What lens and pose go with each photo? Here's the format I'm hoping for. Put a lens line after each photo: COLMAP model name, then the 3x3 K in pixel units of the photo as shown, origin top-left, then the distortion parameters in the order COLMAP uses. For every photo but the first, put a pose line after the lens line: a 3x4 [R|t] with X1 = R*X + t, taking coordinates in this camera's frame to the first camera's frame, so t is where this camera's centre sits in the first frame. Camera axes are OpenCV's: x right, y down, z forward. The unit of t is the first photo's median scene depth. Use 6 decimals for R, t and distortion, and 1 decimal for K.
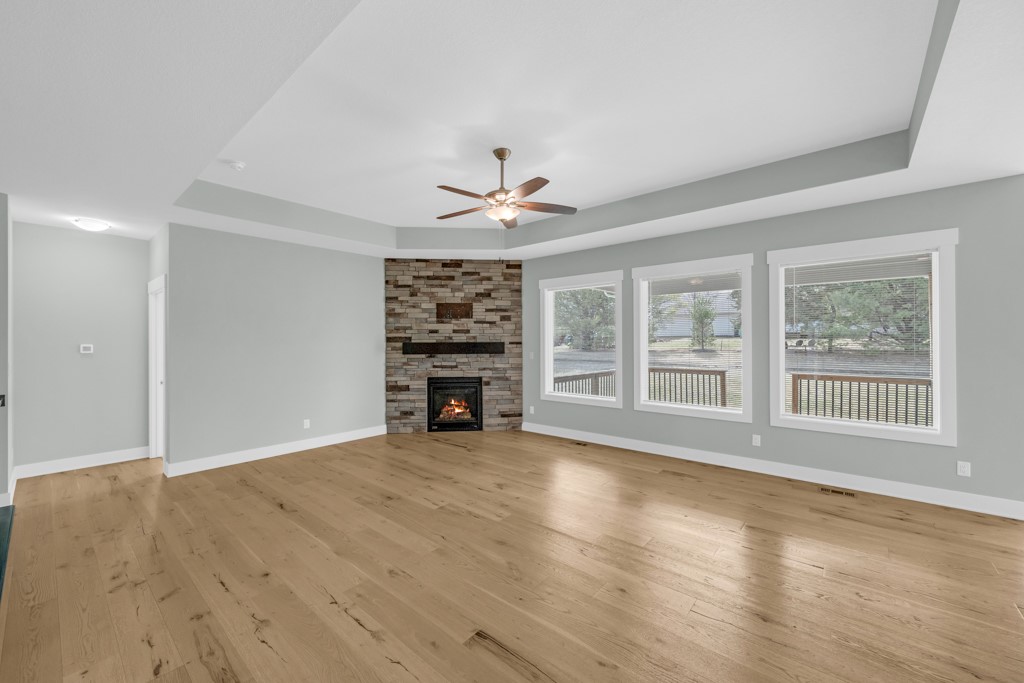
lens RADIAL K [[411.0, 0, 515.7], [0, 411.0, 339.4], [0, 0, 1]] dist [0.001693, -0.000754]
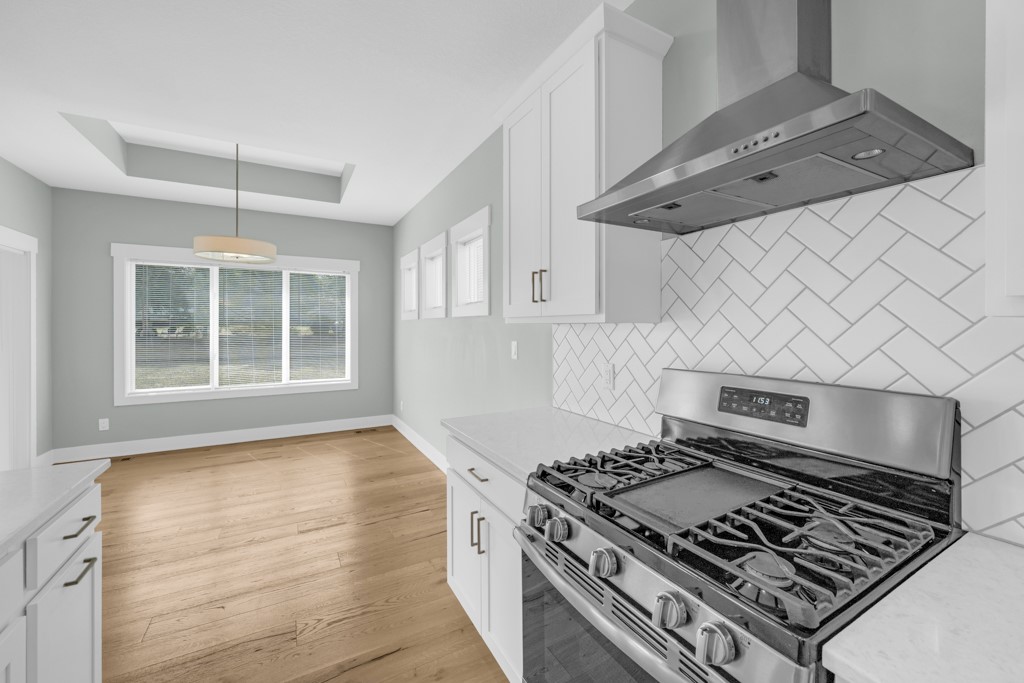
lens RADIAL K [[411.0, 0, 515.6], [0, 411.0, 323.2], [0, 0, 1]] dist [0.001693, -0.000754]
pose [[0.340771, 0.013065, 0.940056, 0.542724], [-0.003280, 0.999914, -0.012708, 0.011701], [-0.940141, 0.001247, 0.340784, -0.054400]]
